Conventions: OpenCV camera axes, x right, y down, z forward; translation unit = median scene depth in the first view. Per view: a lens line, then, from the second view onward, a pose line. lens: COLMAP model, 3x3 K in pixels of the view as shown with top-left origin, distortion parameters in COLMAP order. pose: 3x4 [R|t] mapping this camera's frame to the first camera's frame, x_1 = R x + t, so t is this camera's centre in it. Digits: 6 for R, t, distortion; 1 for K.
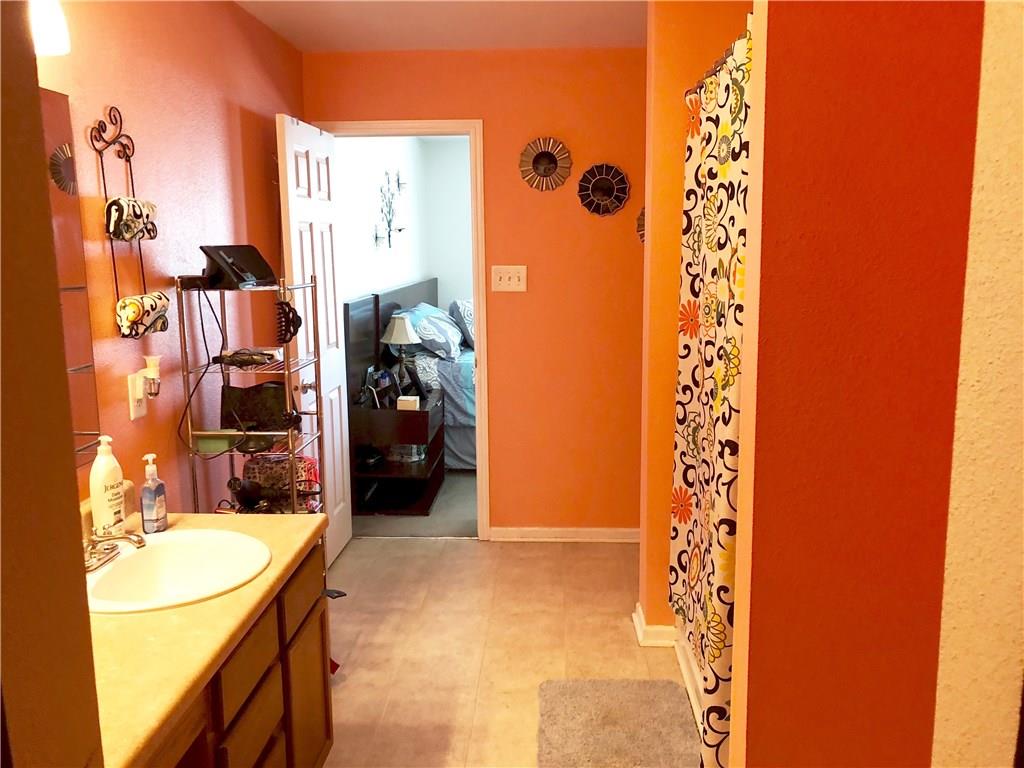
lens RADIAL K [[839.1, 0, 512.0], [0, 839.1, 384.0], [0, 0, 1]] dist [0.083895, -0.085002]
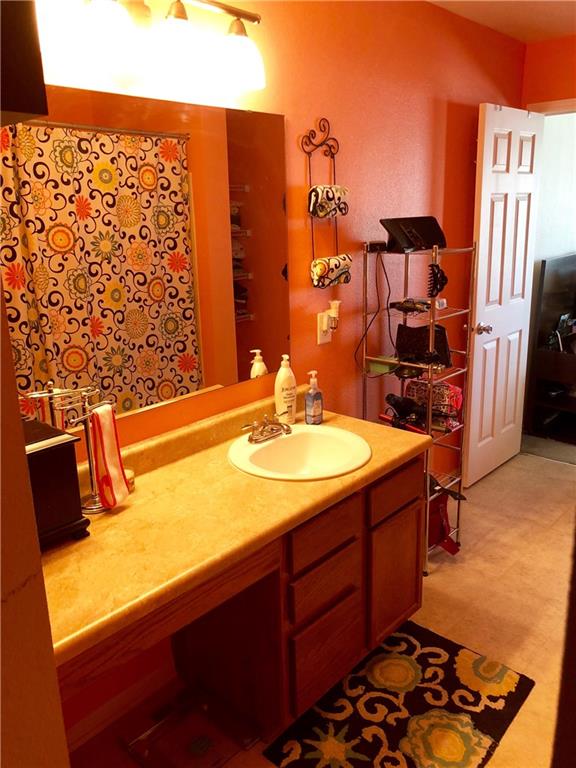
lens RADIAL K [[629.3, 0, 288.0], [0, 629.3, 384.0], [0, 0, 1]] dist [0.083895, -0.085002]
pose [[0.789085, 0.157969, -0.593626, 0.159762], [-0.090141, 0.985685, 0.142477, -0.039451], [0.607635, -0.058916, 0.792028, 0.117379]]
